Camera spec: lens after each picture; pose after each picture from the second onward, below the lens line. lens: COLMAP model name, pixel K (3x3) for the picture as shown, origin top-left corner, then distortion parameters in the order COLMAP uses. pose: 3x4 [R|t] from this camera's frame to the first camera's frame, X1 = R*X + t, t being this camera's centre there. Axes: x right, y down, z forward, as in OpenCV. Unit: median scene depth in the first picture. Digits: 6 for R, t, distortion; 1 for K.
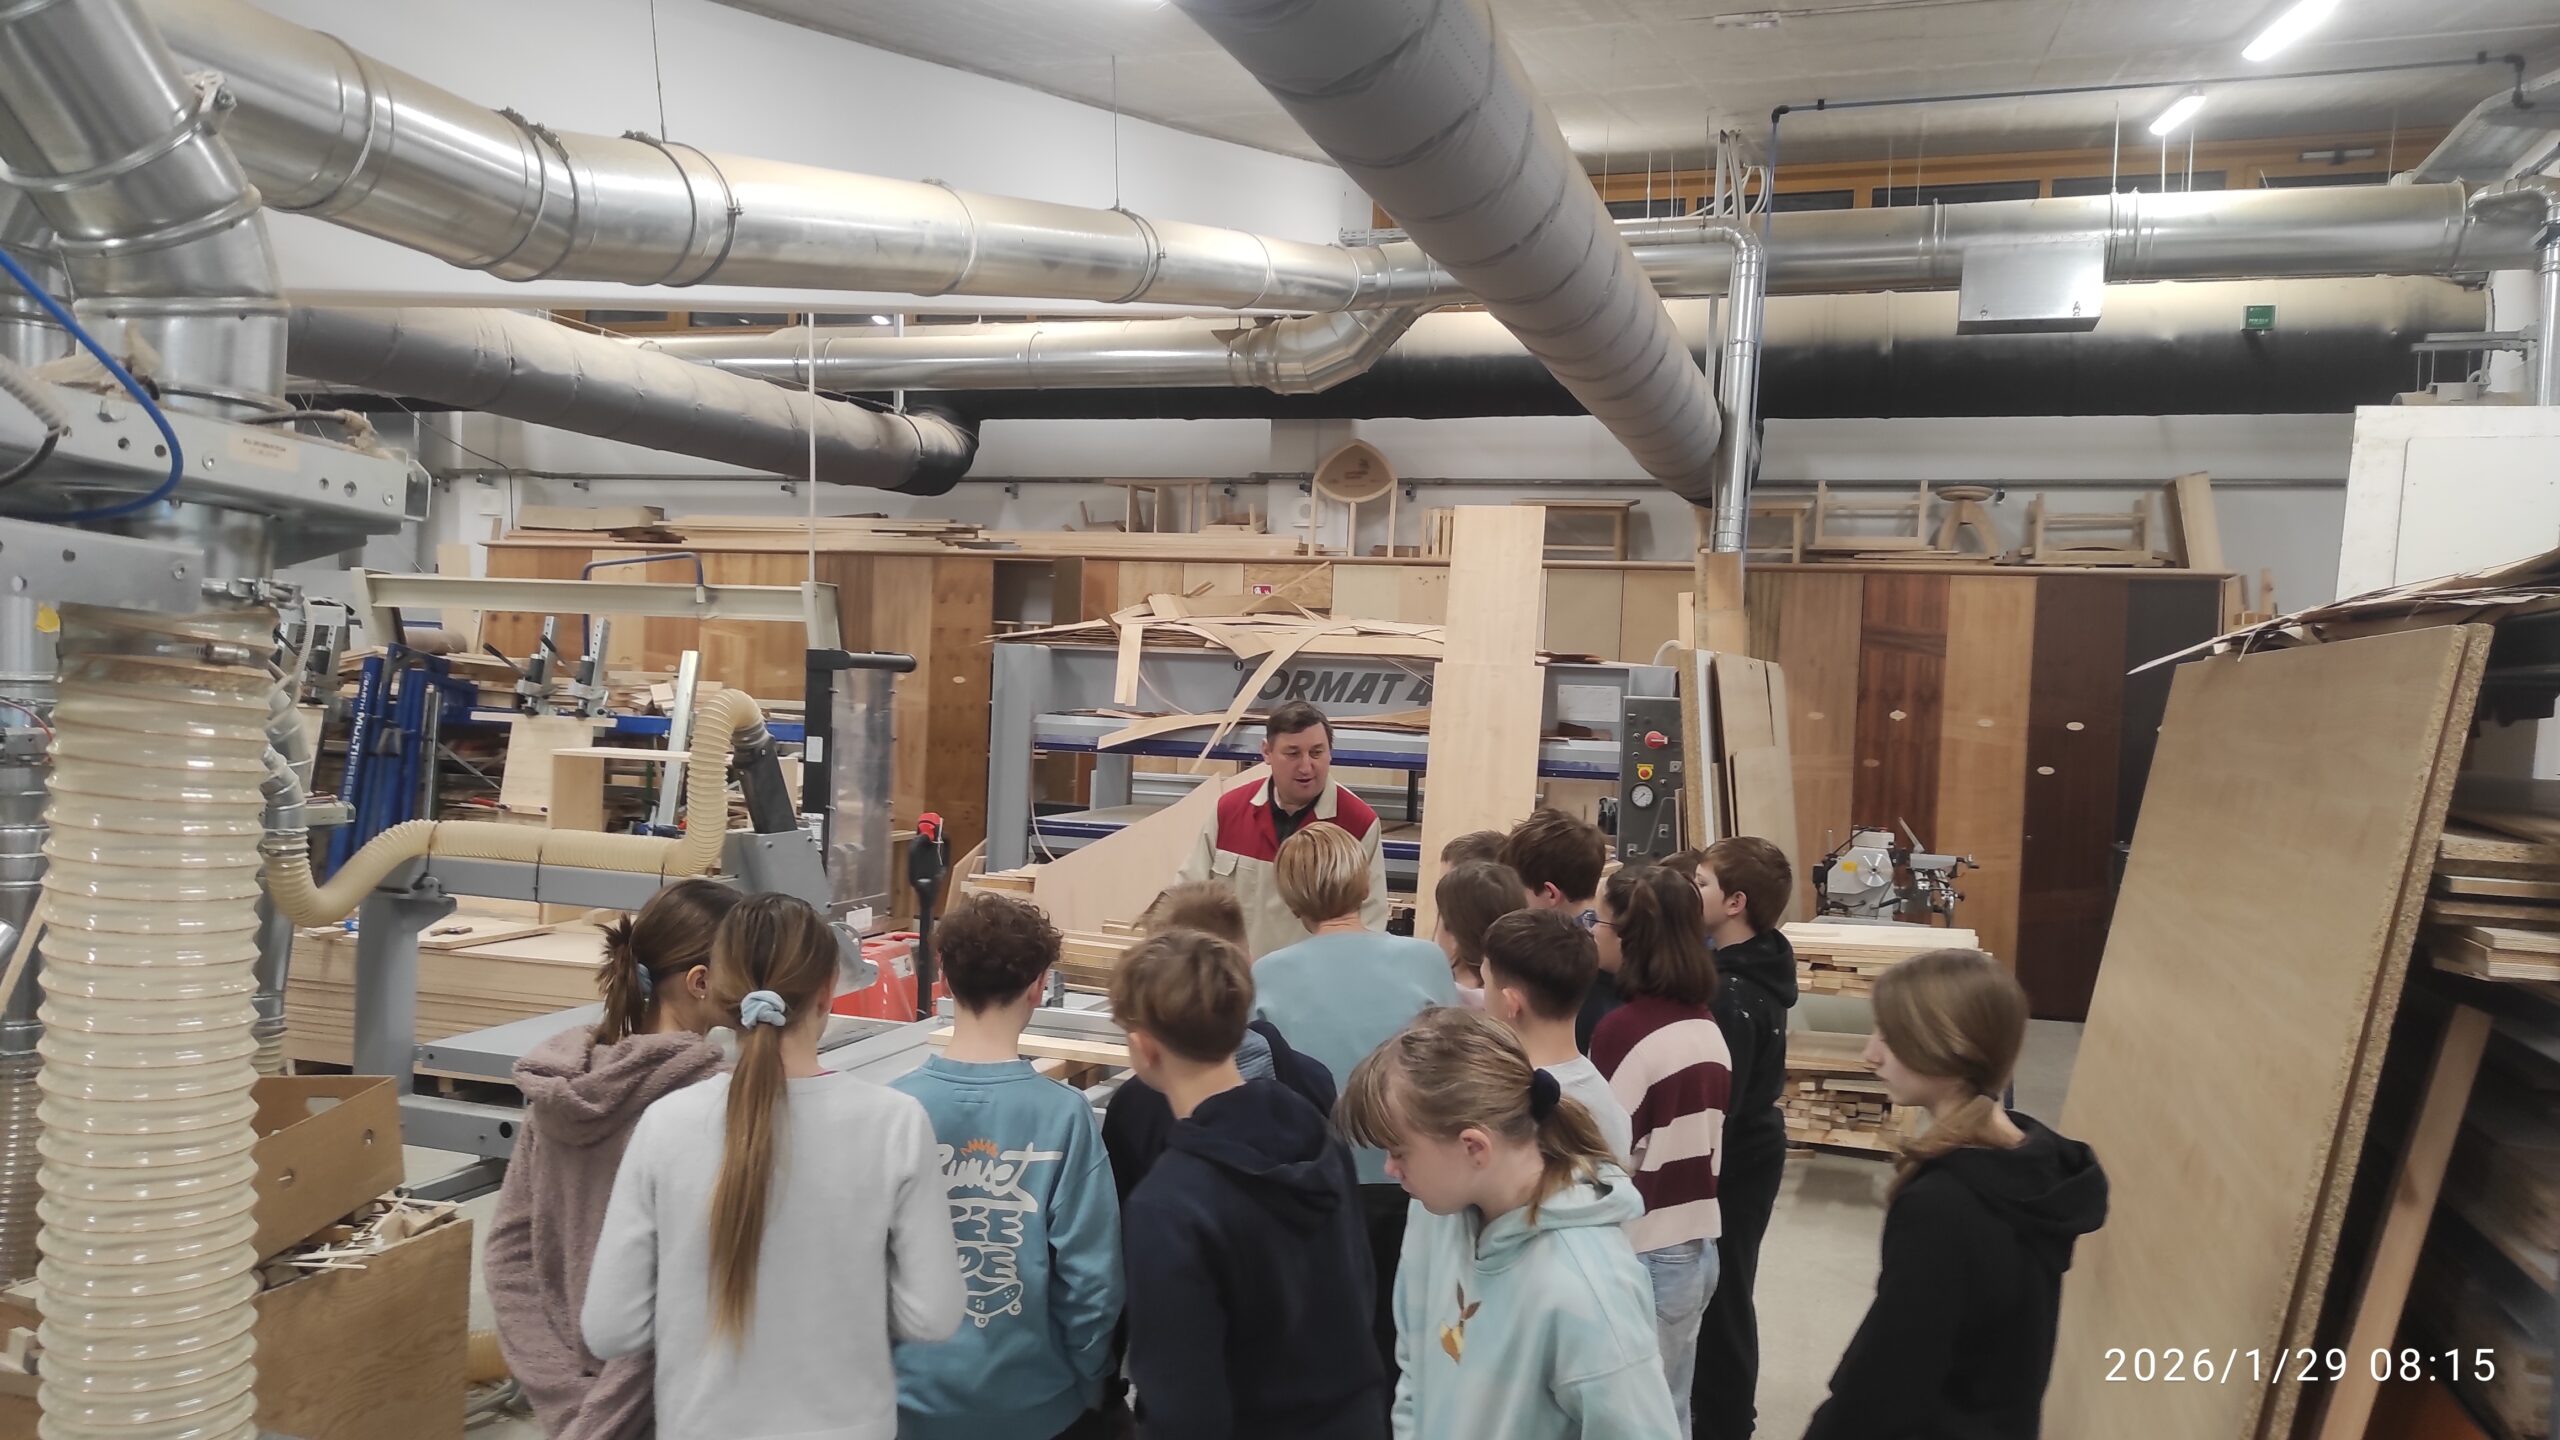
lens RADIAL K [[1878.6, 0, 1267.9], [0, 1878.6, 730.4], [0, 0, 1]] dist [0.066175, -0.074081]
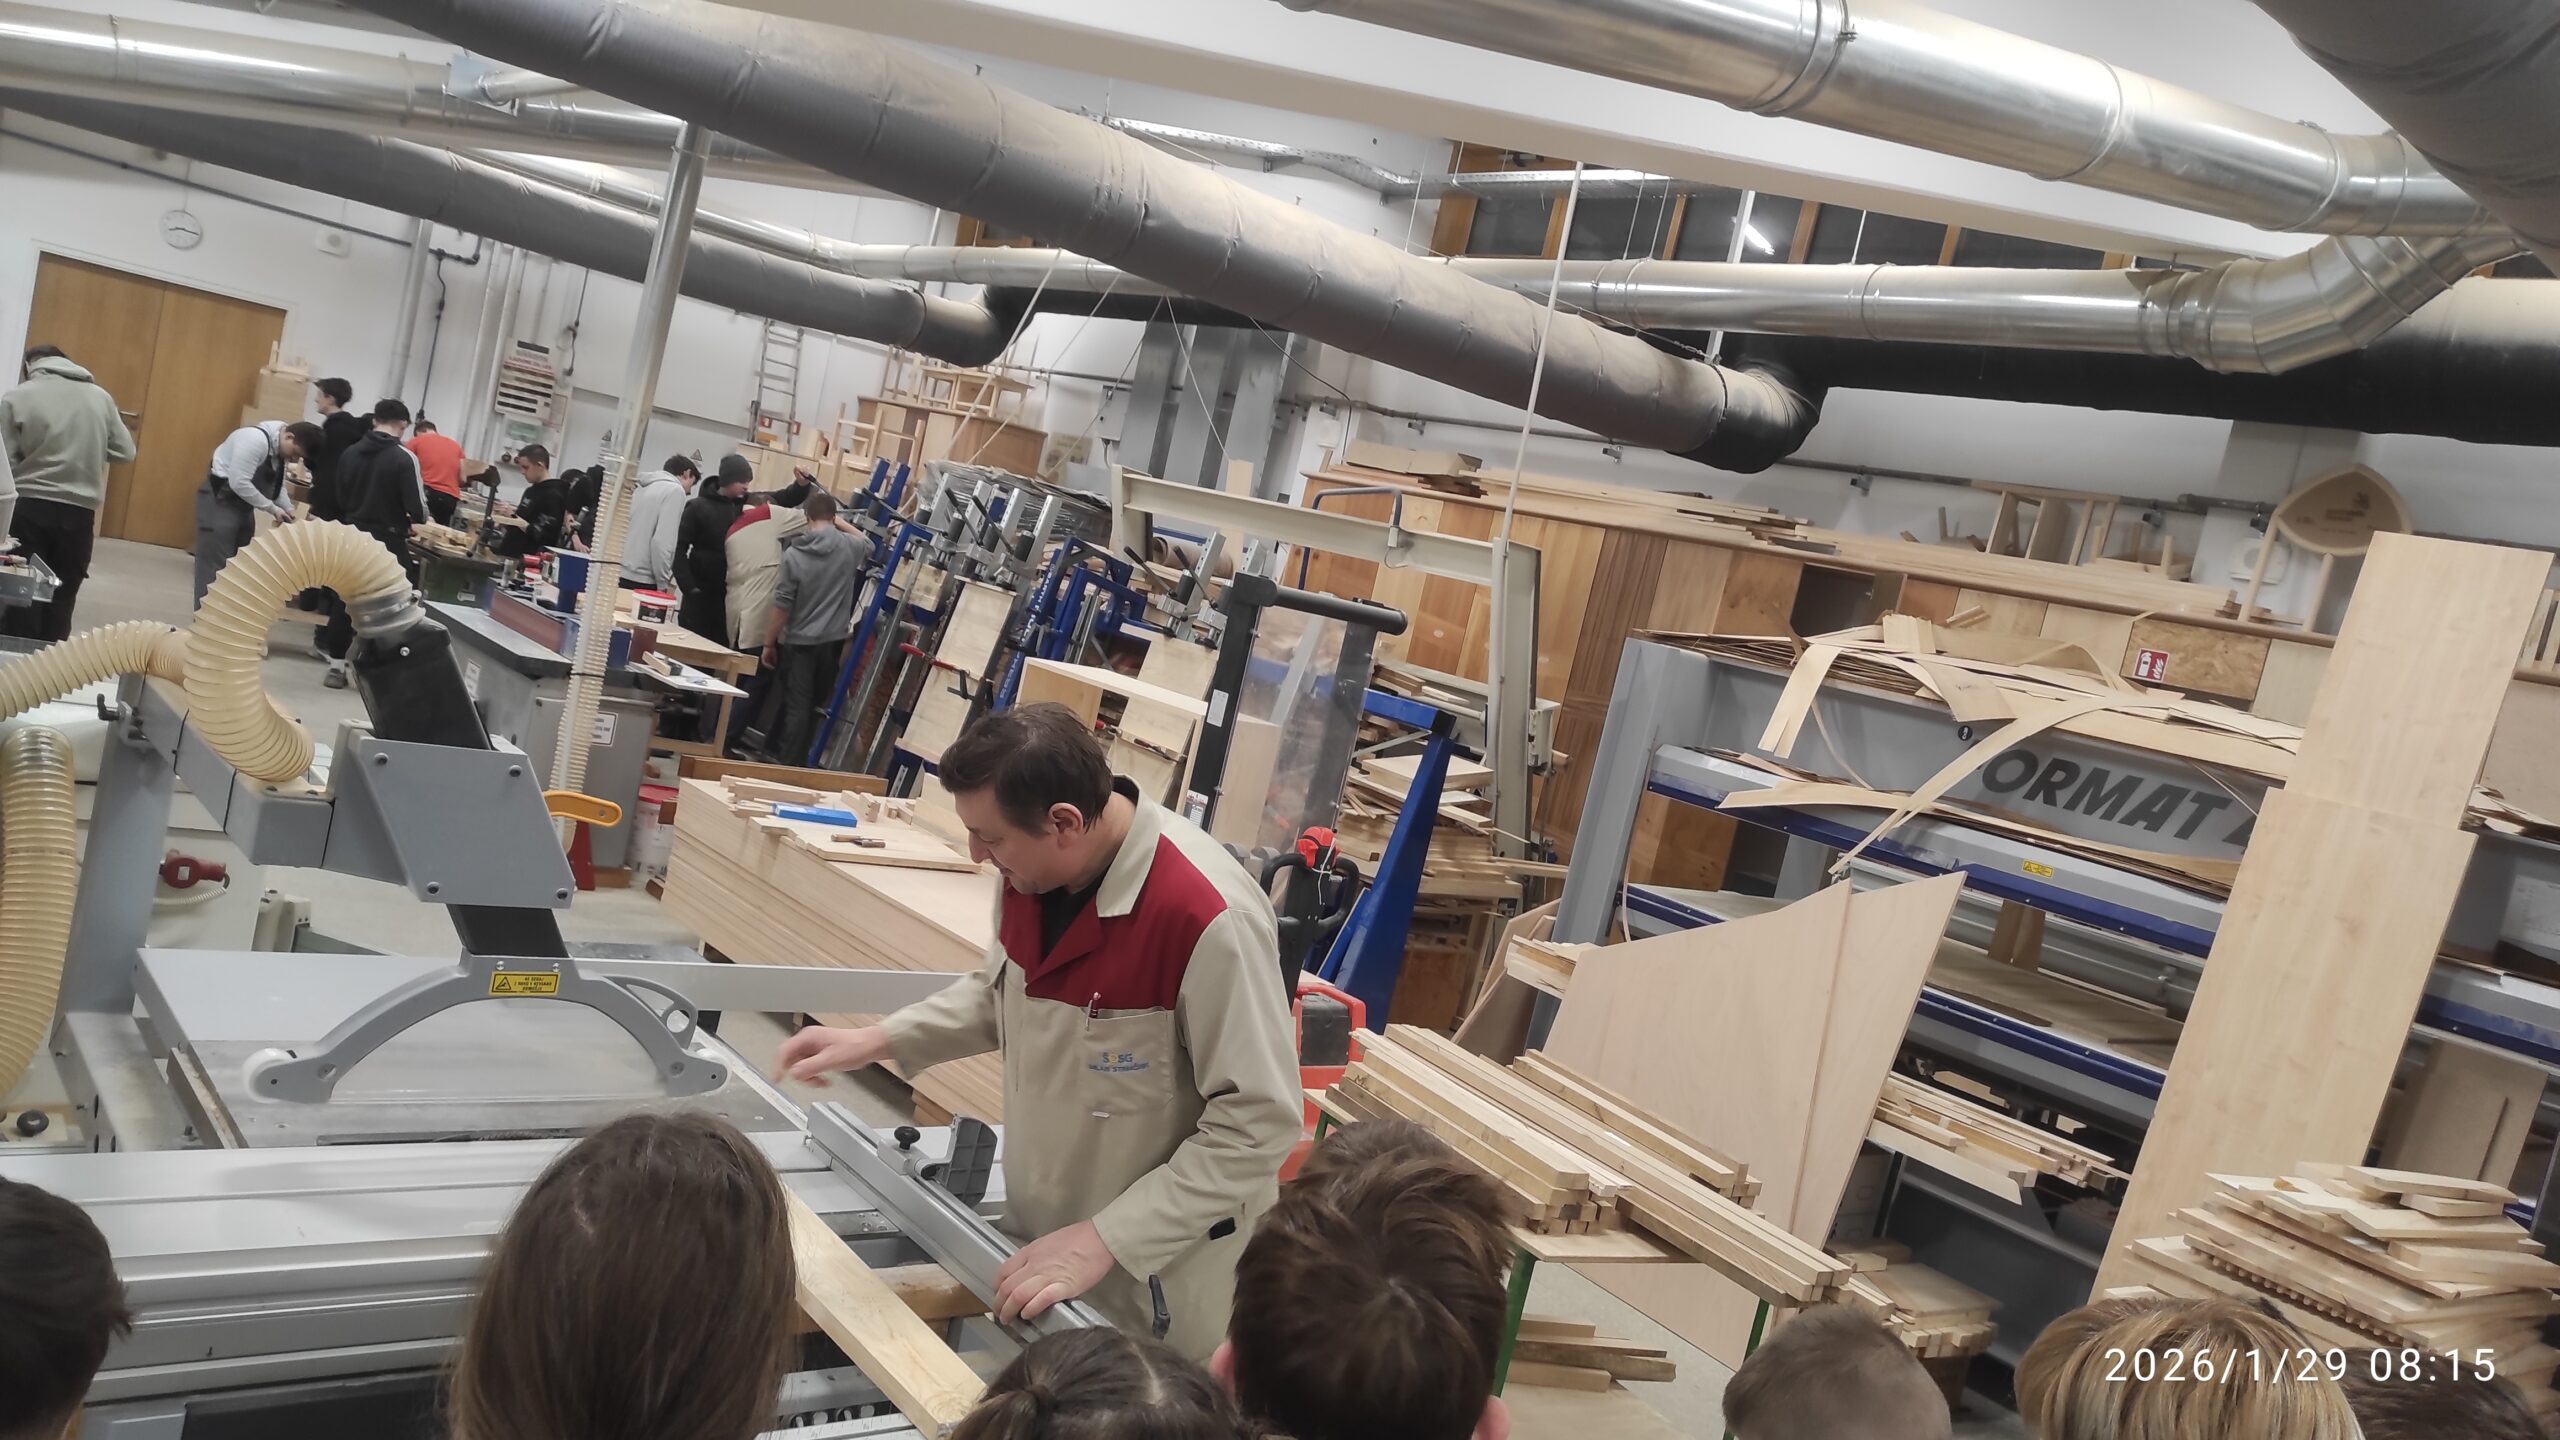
lens RADIAL K [[1878.6, 0, 1267.9], [0, 1878.6, 730.4], [0, 0, 1]] dist [0.066175, -0.074081]
pose [[0.838108, 0.198267, -0.508199, 0.088378], [-0.206547, 0.977587, 0.040762, -0.009021], [0.504890, 0.070804, 0.860275, 0.230461]]
